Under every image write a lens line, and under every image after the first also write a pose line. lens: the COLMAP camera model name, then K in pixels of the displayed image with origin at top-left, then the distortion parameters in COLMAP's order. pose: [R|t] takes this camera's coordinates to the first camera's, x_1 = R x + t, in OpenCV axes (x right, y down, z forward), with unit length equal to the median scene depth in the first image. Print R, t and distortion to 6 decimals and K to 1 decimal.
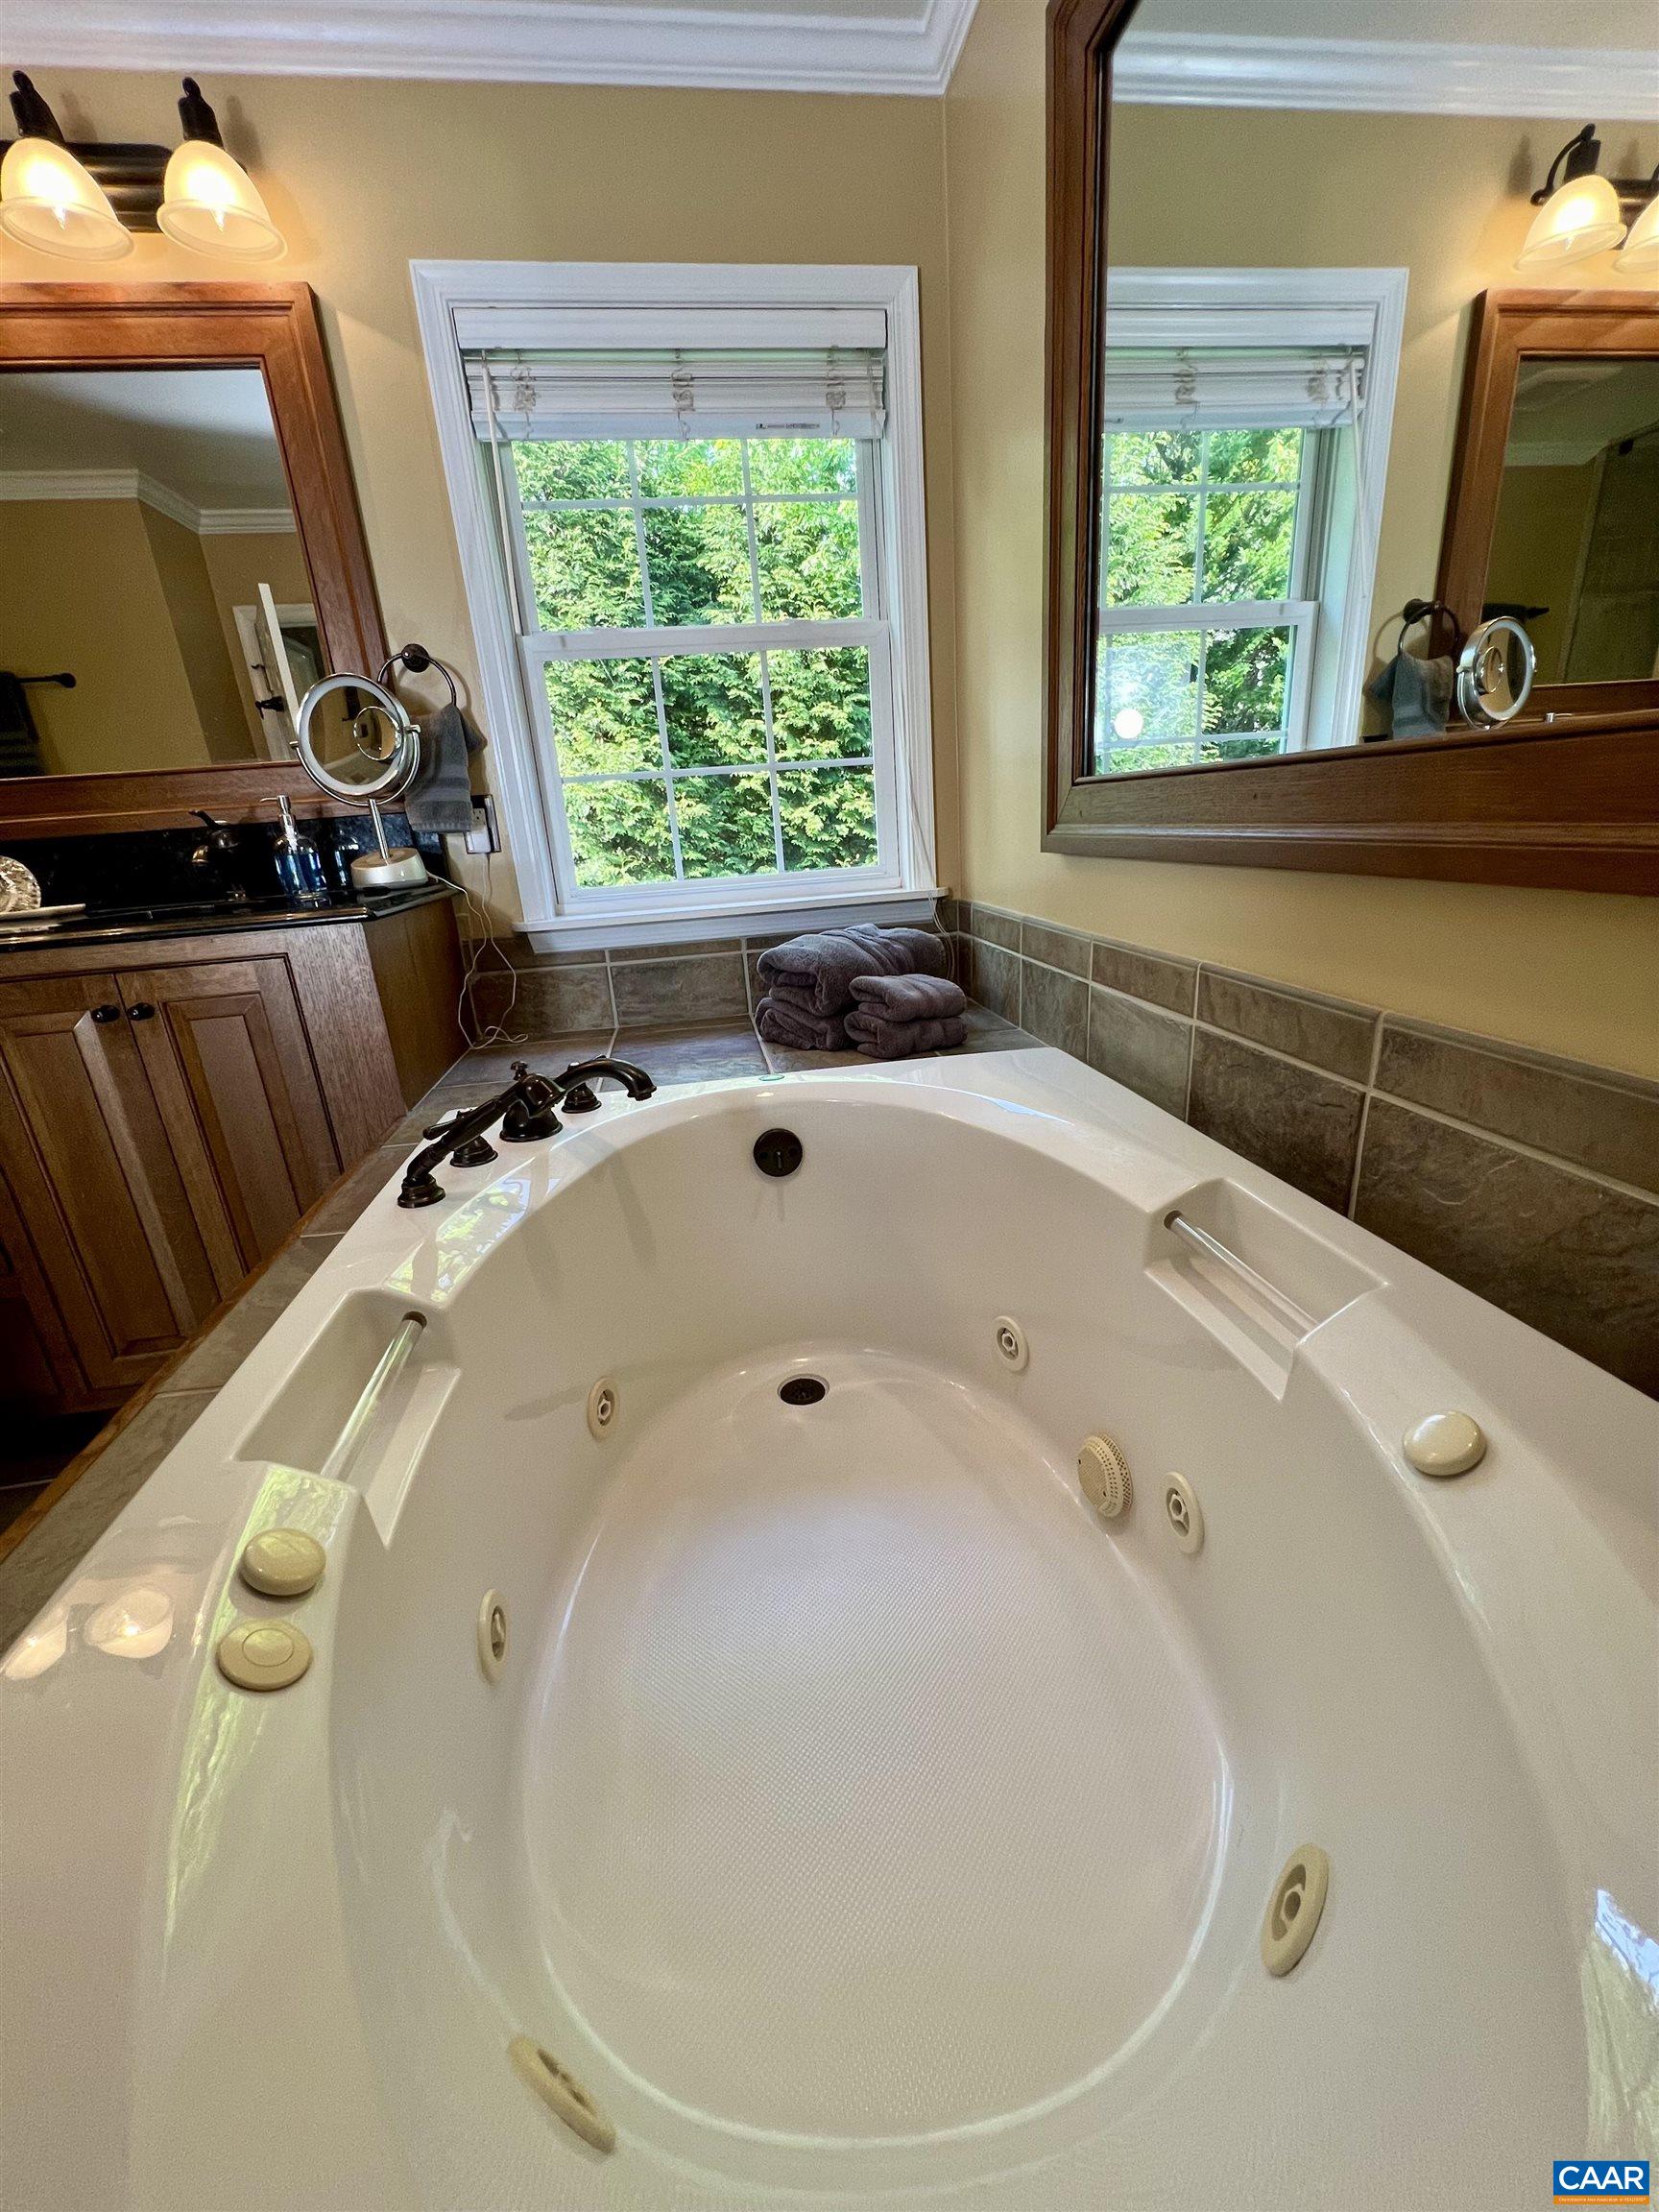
lens RADIAL K [[883.6, 0, 823.9], [0, 883.6, 1109.6], [0, 0, 1]] dist [-0.001707, 0.000157]
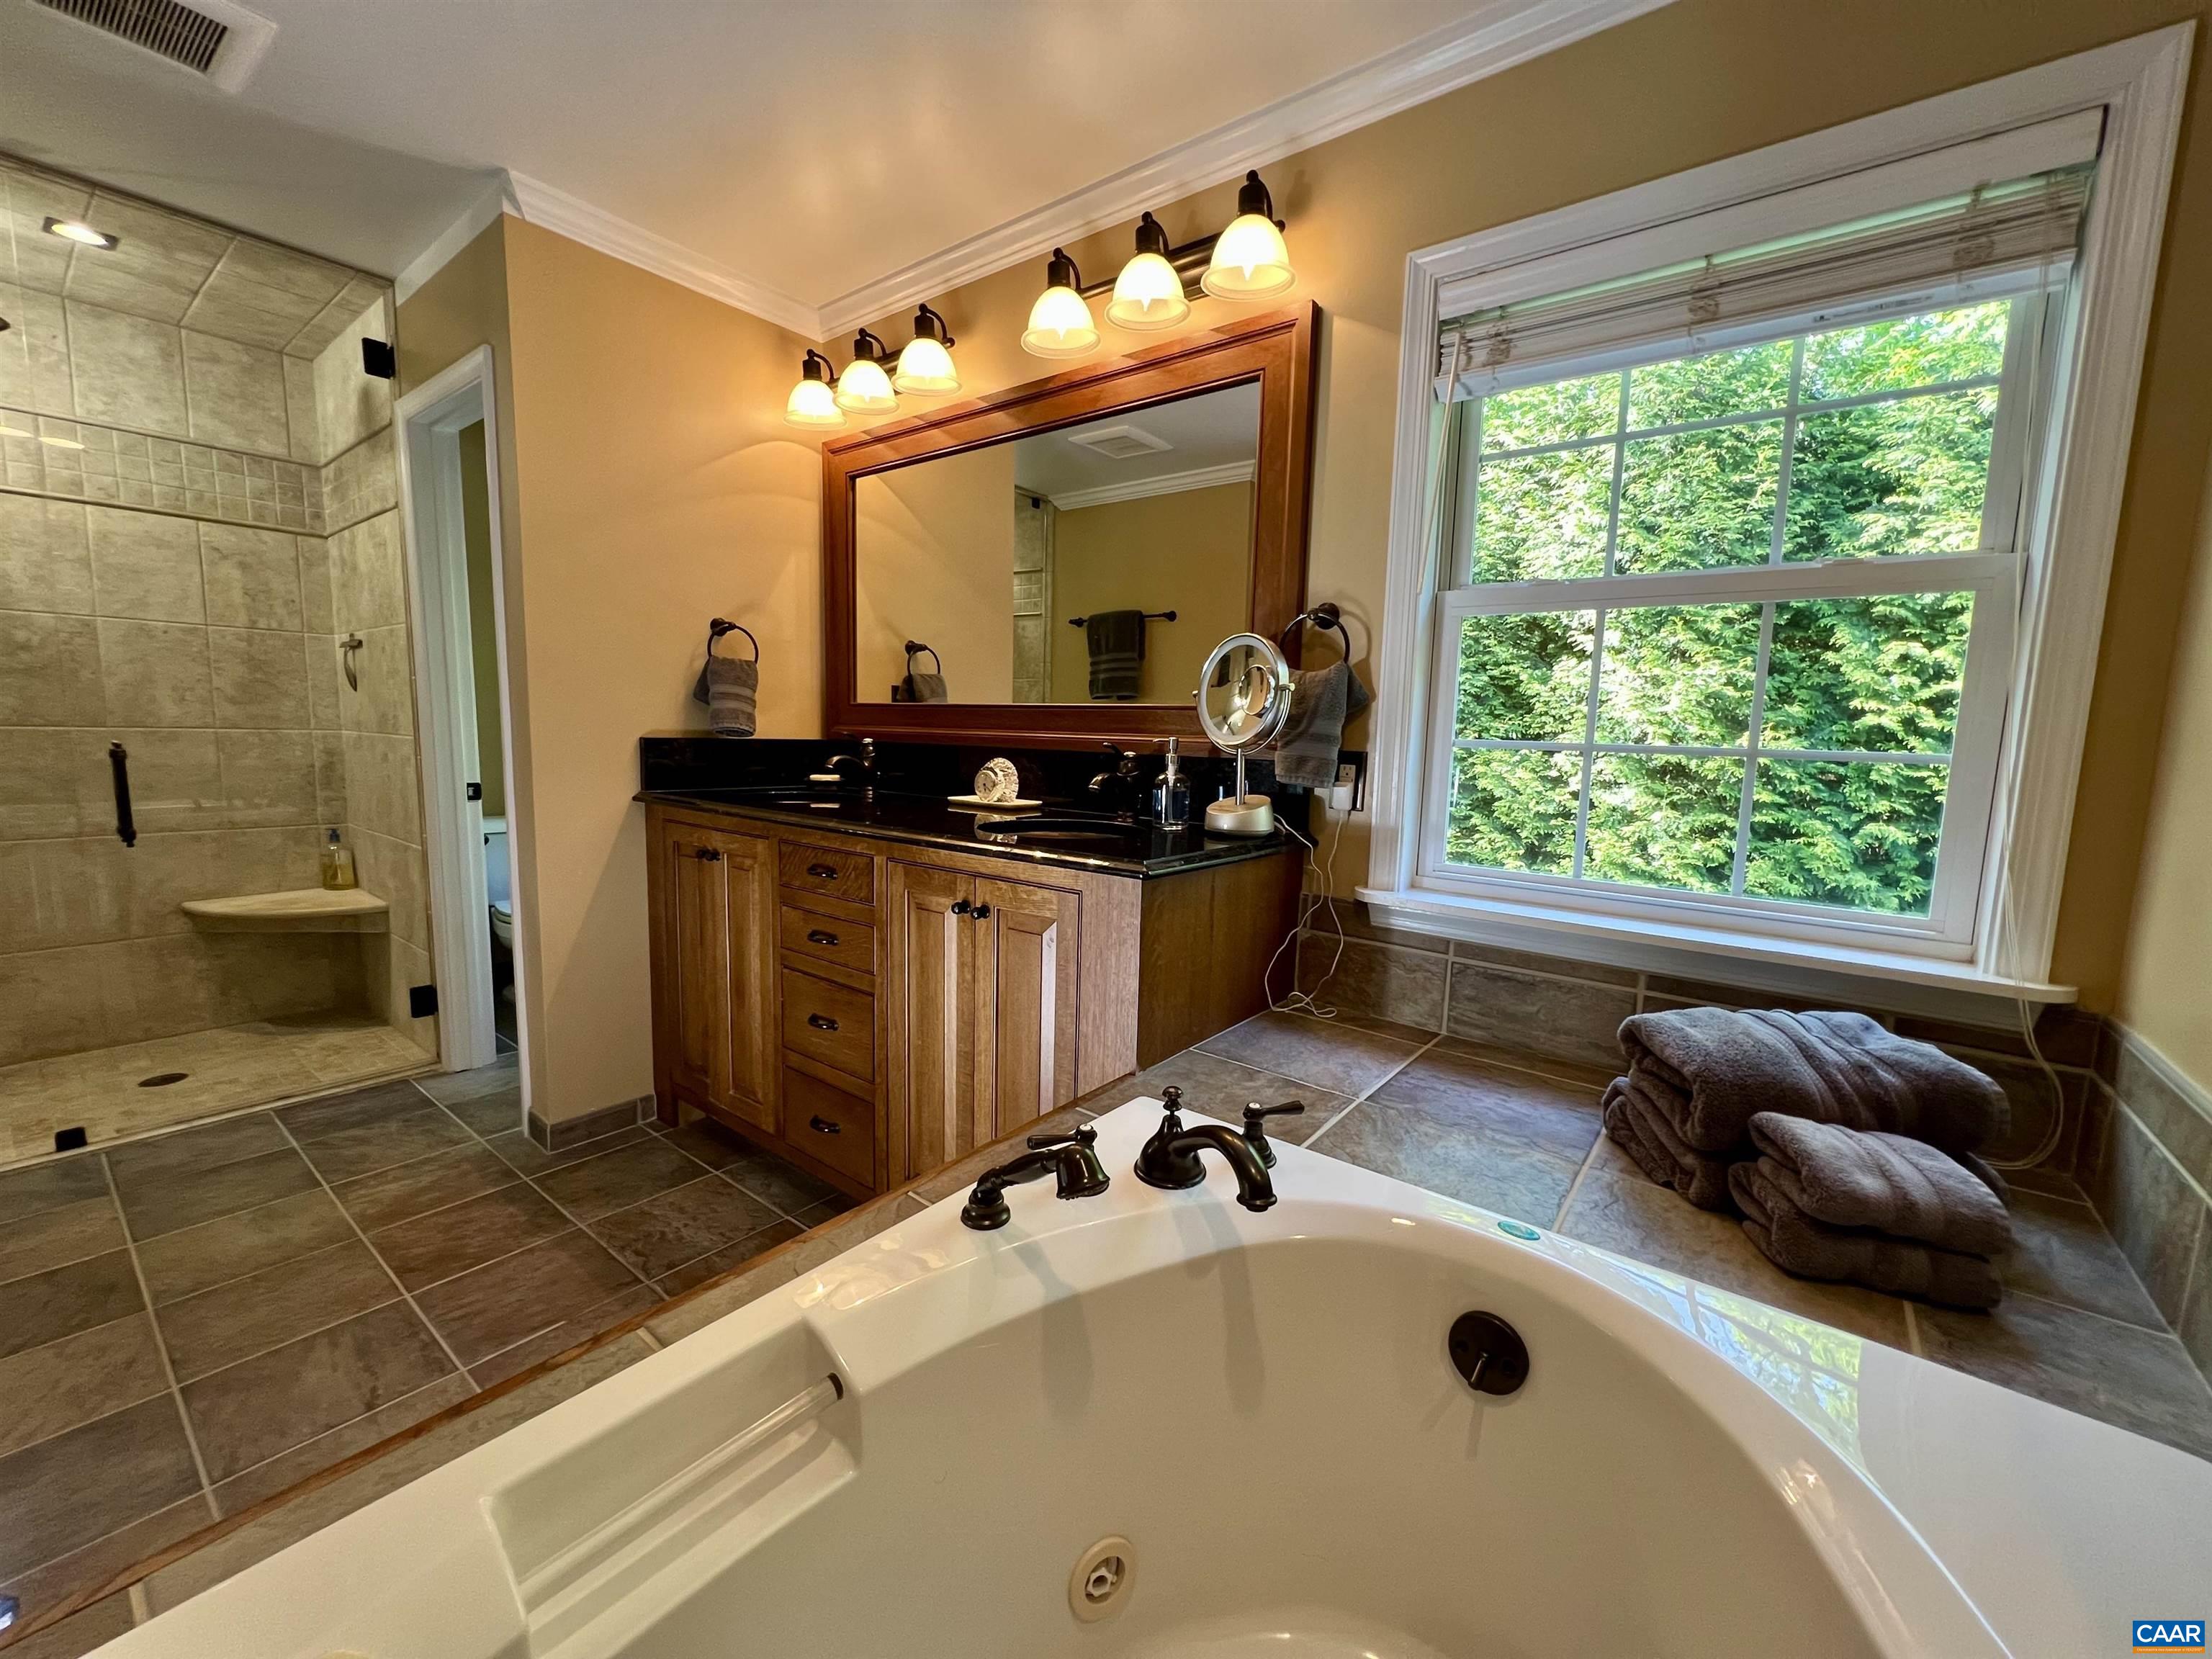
lens RADIAL K [[886.4, 0, 1109.0], [0, 886.4, 831.6], [0, 0, 1]] dist [-0.001907, 0.000375]
pose [[0.684577, 0.171465, -0.708487, 0.116092], [-0.301837, 0.951380, -0.061401, -0.145674], [0.663512, 0.255881, 0.703048, 0.199713]]
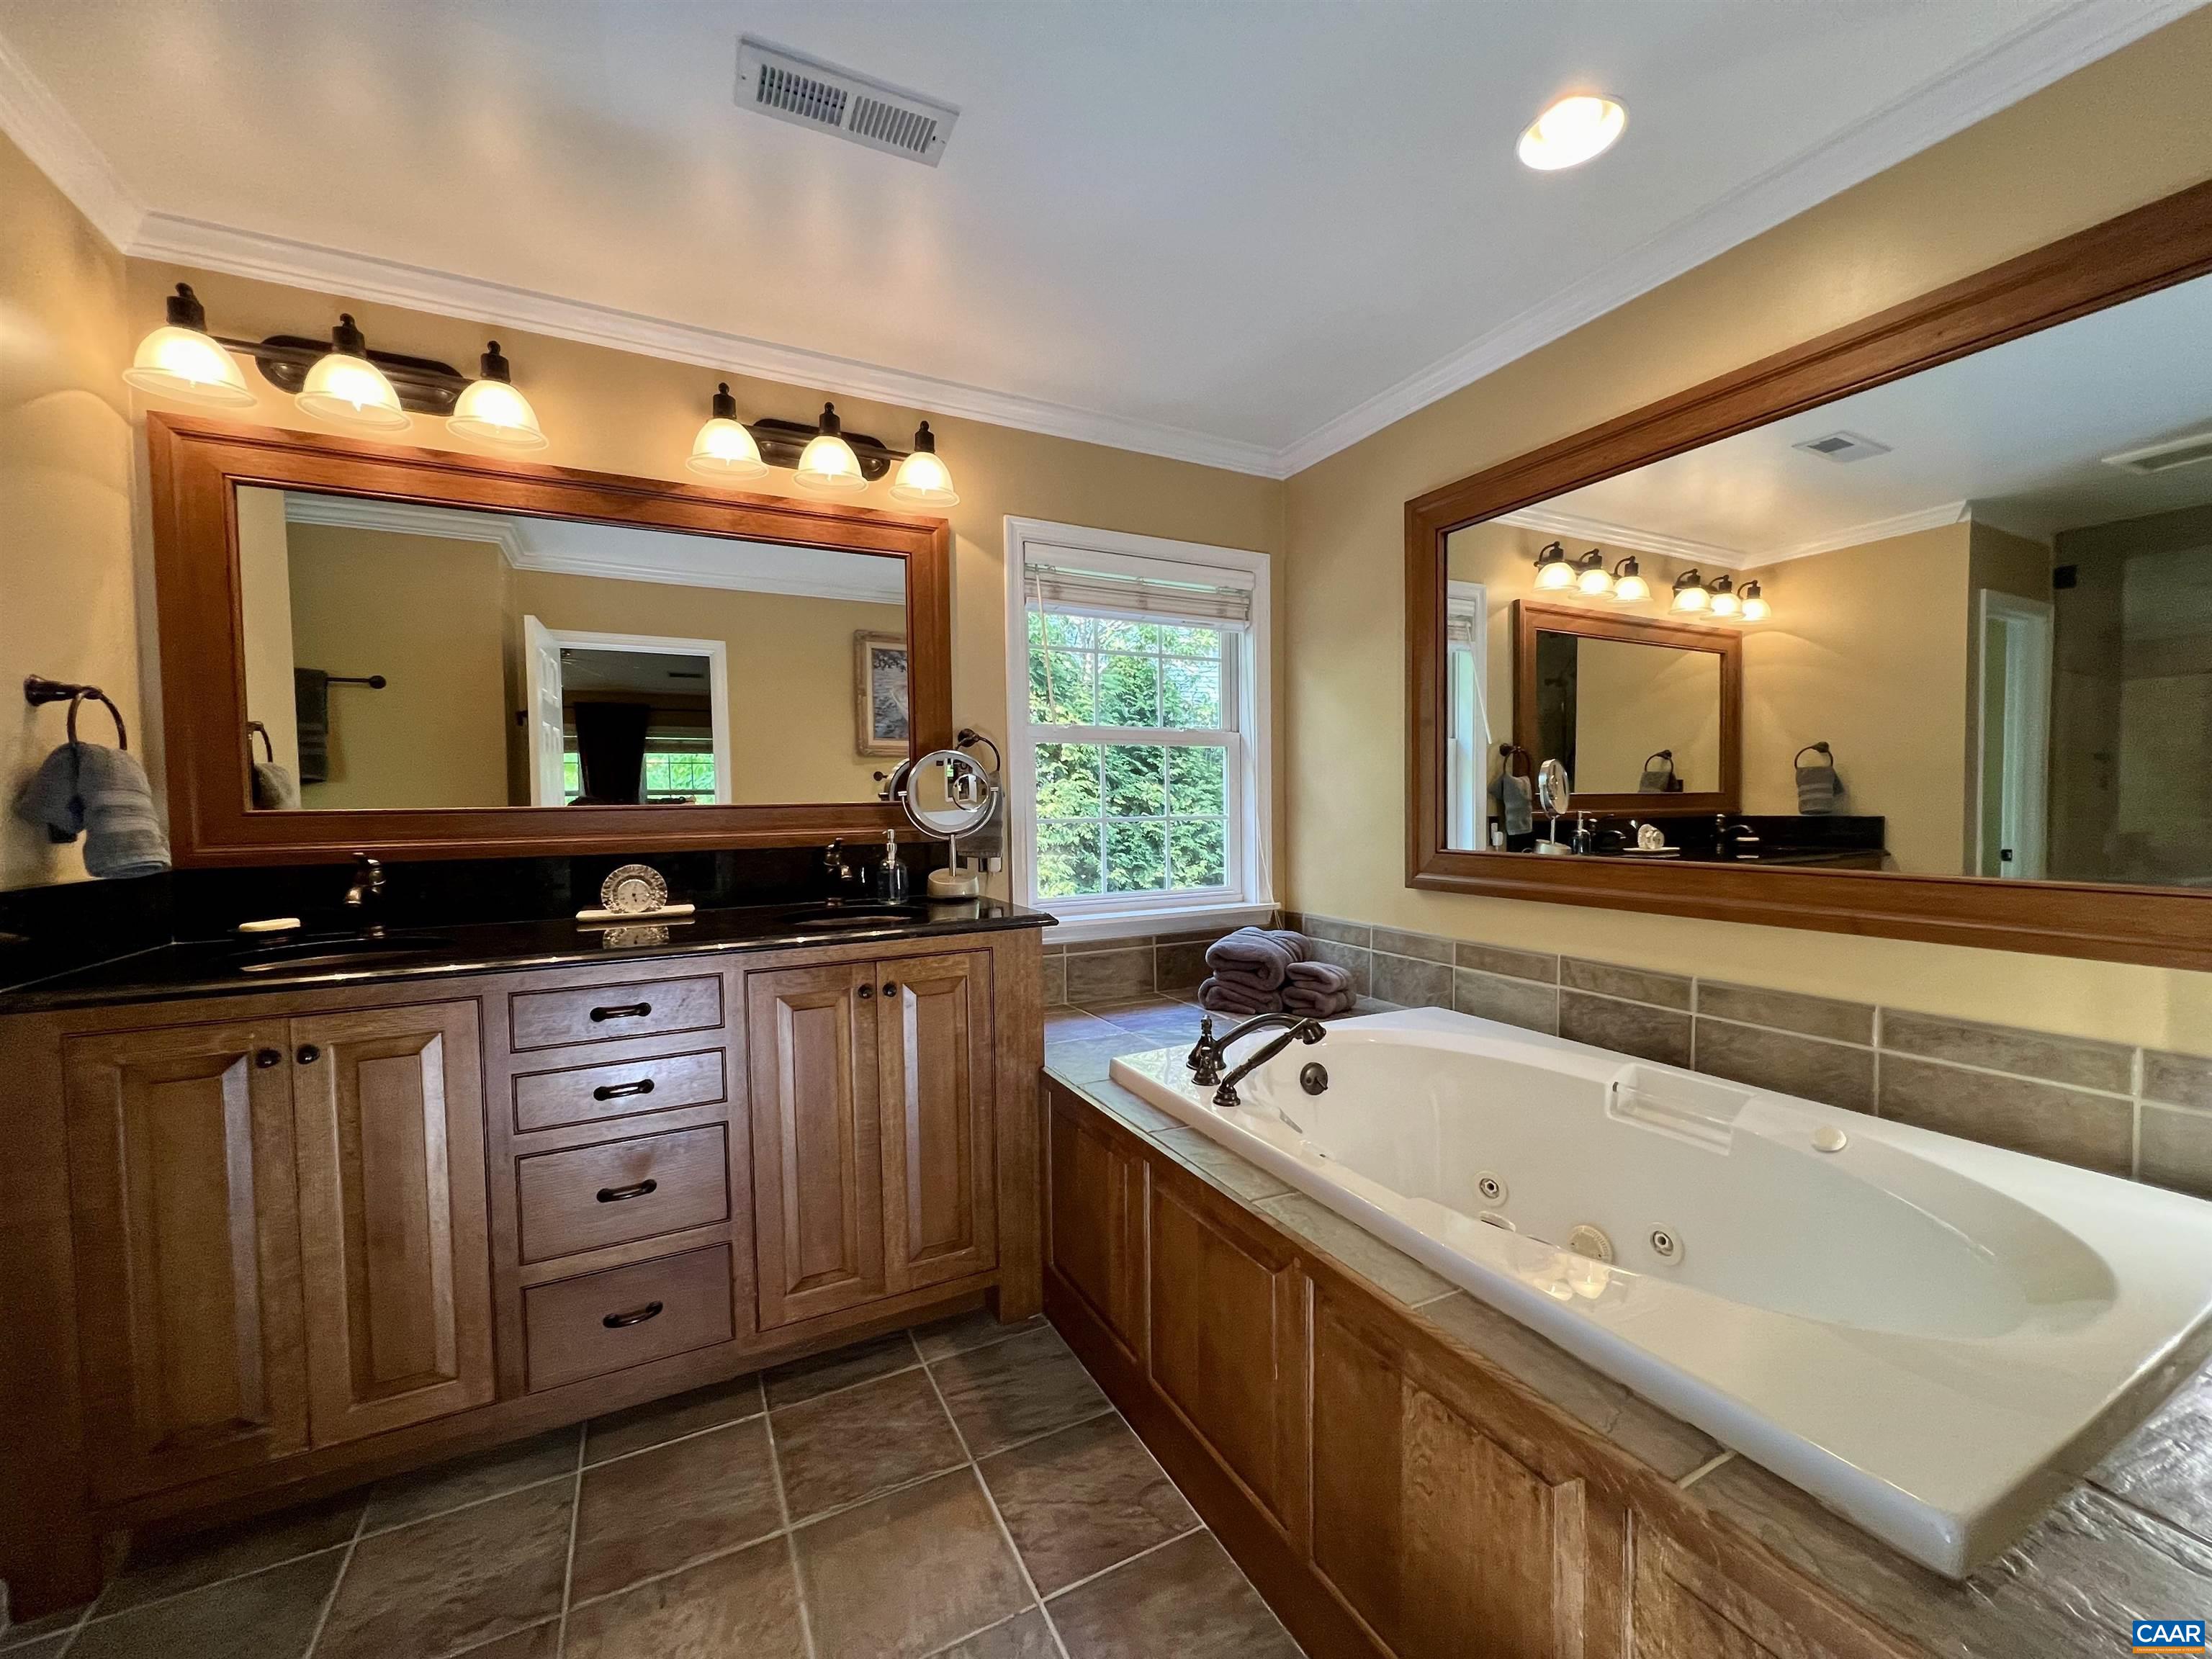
lens RADIAL K [[883.6, 0, 1106.0], [0, 883.6, 829.5], [0, 0, 1]] dist [-0.001707, 0.000157]
pose [[0.948379, 0.045740, 0.313824, -0.683958], [0.050422, 0.955212, -0.291596, 0.049426], [-0.313106, 0.292367, 0.903596, -0.298261]]
